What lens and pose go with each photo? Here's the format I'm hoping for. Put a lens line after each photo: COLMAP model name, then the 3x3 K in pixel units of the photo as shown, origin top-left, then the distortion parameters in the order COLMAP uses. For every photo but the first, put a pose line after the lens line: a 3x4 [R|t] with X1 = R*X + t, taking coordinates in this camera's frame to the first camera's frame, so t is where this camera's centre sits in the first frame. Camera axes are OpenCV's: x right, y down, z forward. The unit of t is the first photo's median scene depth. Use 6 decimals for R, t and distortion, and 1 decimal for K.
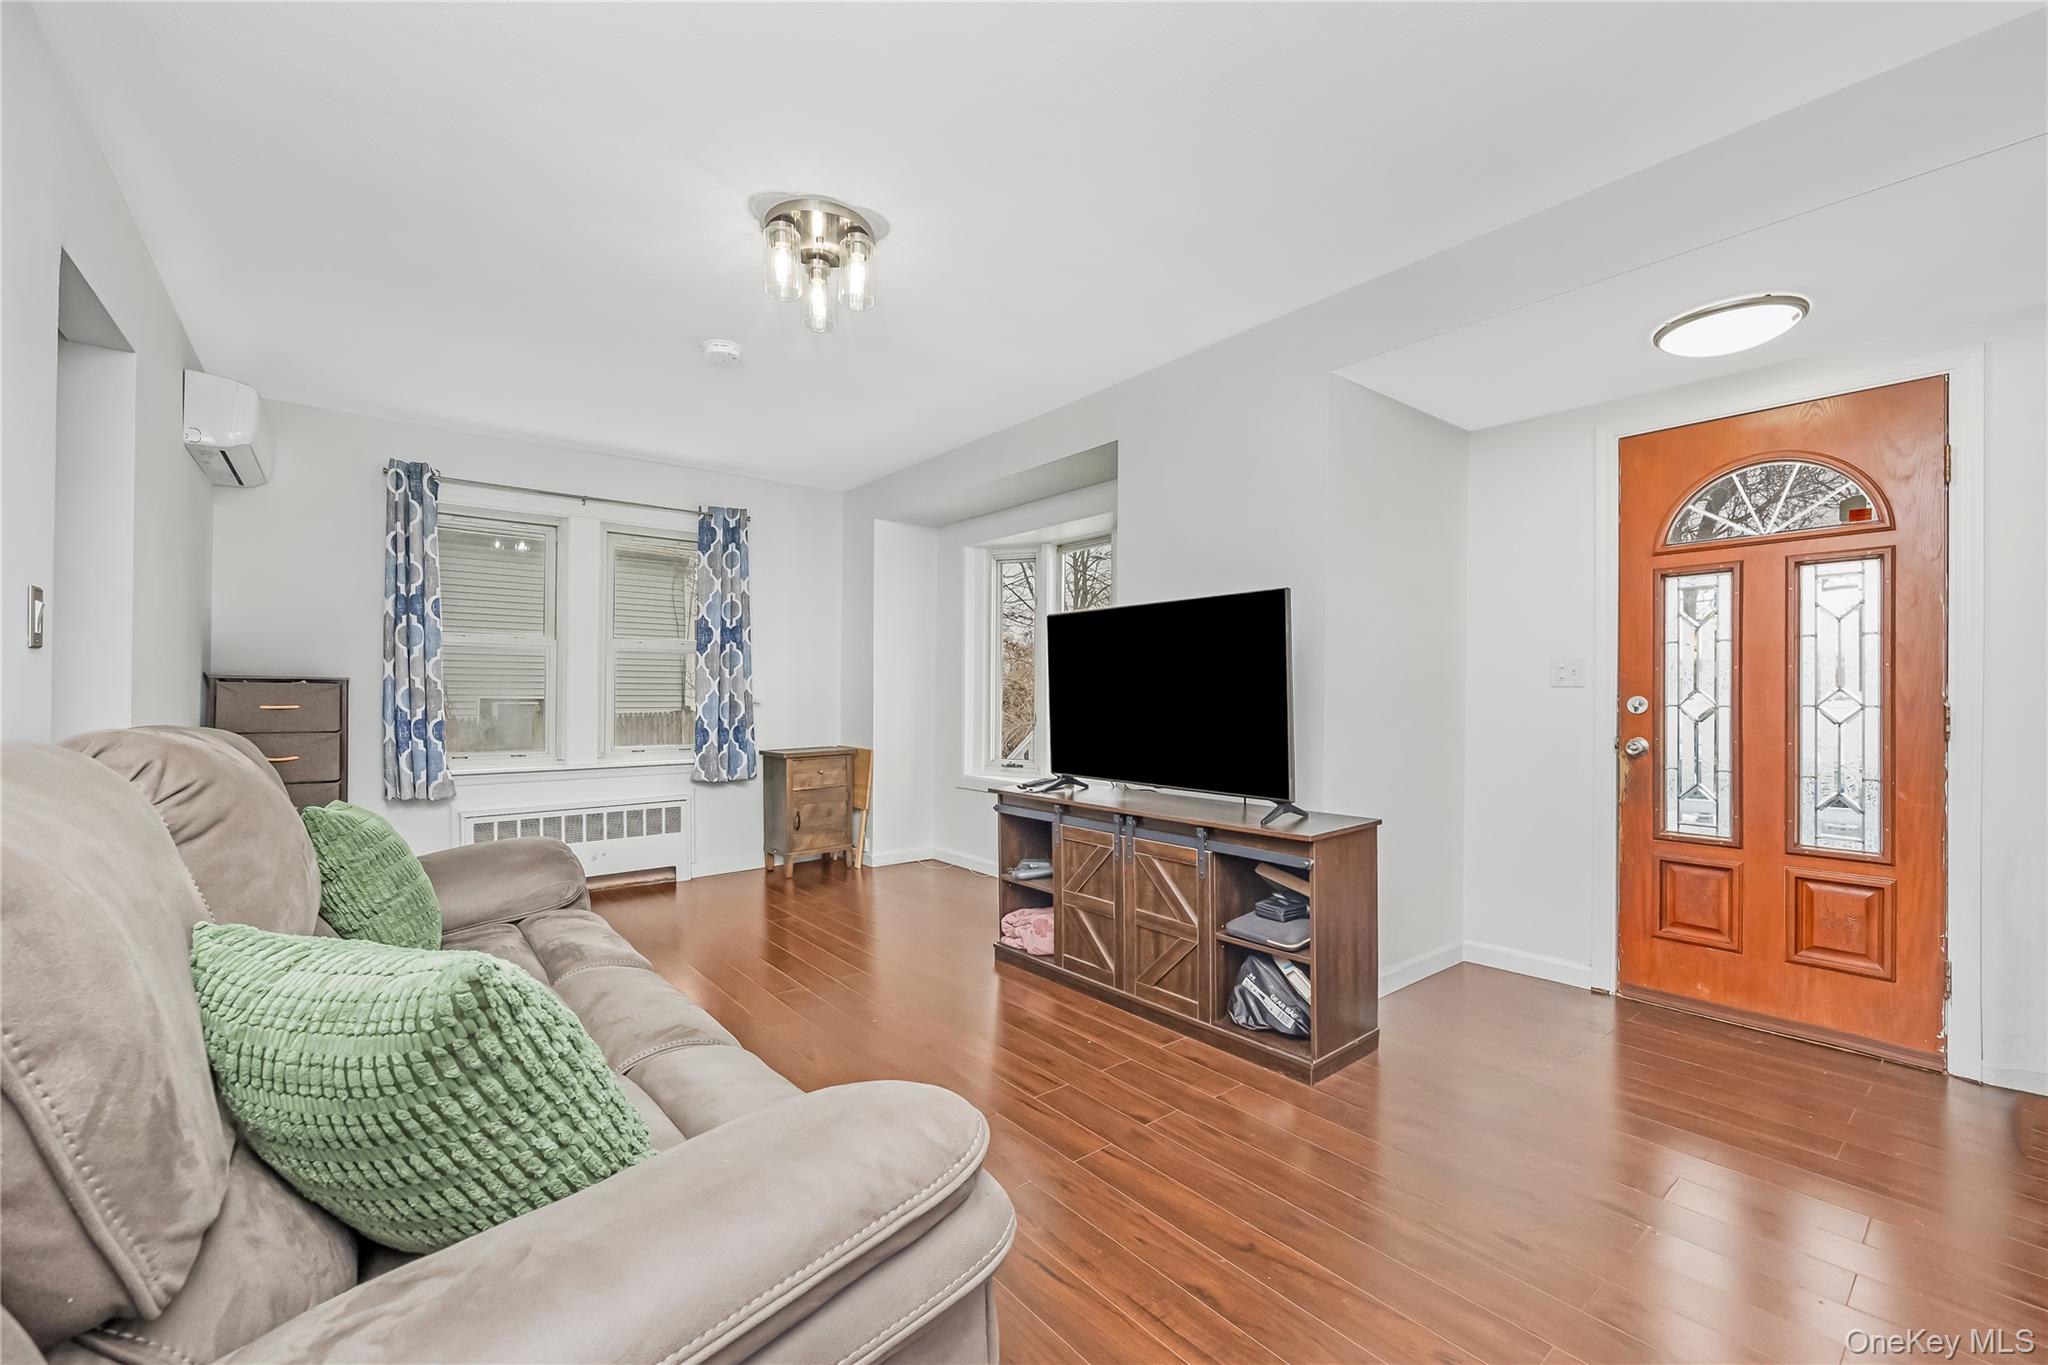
lens RADIAL K [[837.7, 0, 1023.2], [0, 837.7, 694.2], [0, 0, 1]] dist [-0.001813, -0.000477]
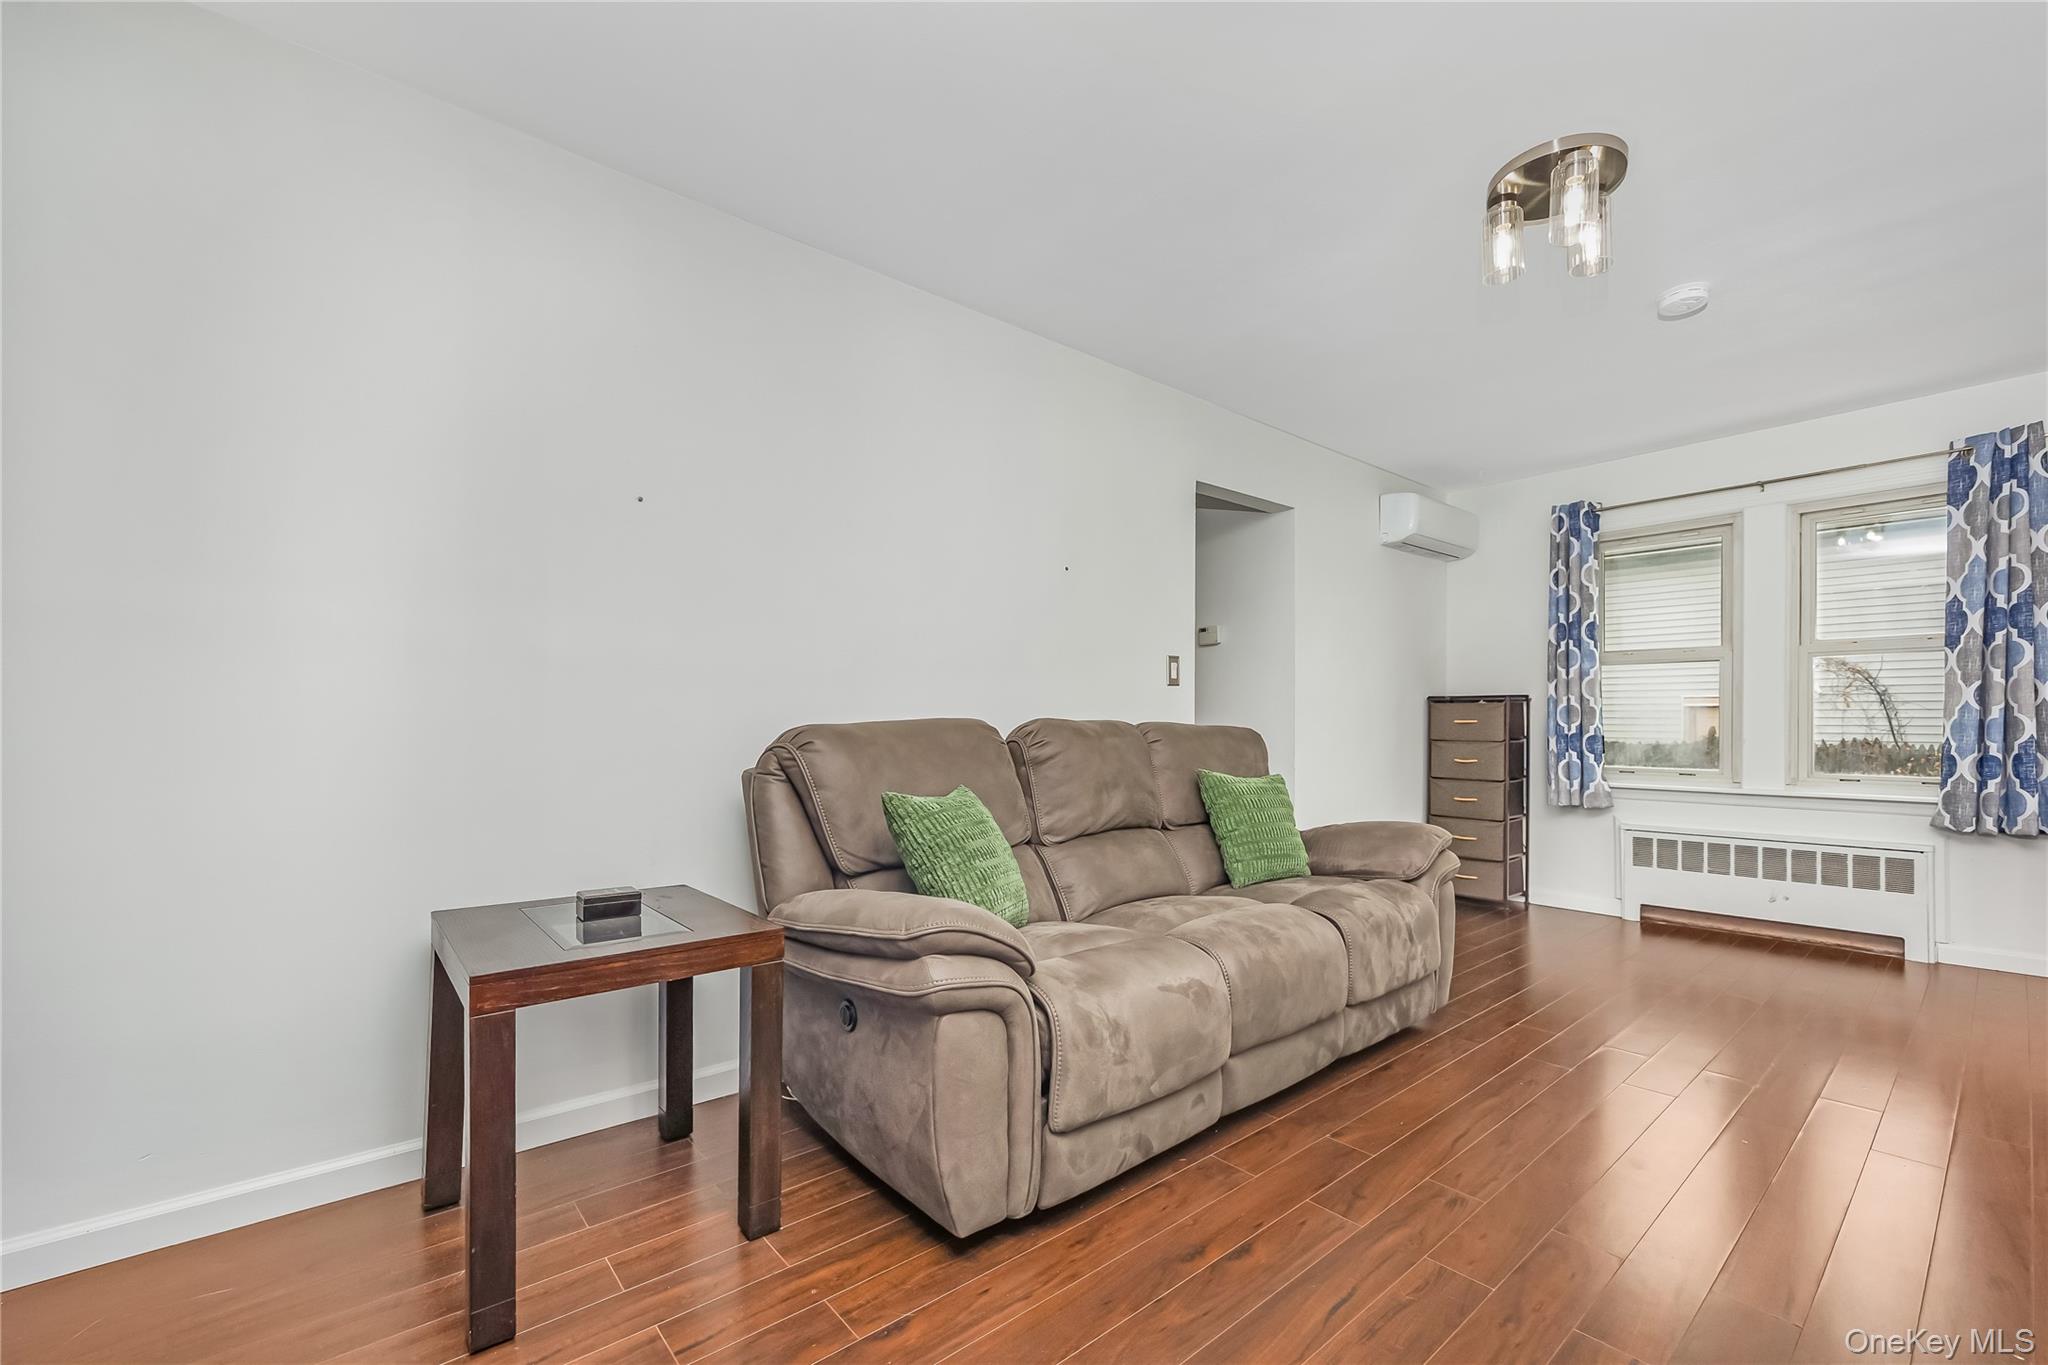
lens RADIAL K [[837.7, 0, 1027.0], [0, 837.7, 727.0], [0, 0, 1]] dist [-0.001813, -0.000477]
pose [[0.024183, 0.004449, -0.999698, 0.369282], [0.001367, 0.999989, 0.004483, 0.015450], [0.999707, -0.001475, 0.024177, 0.242937]]
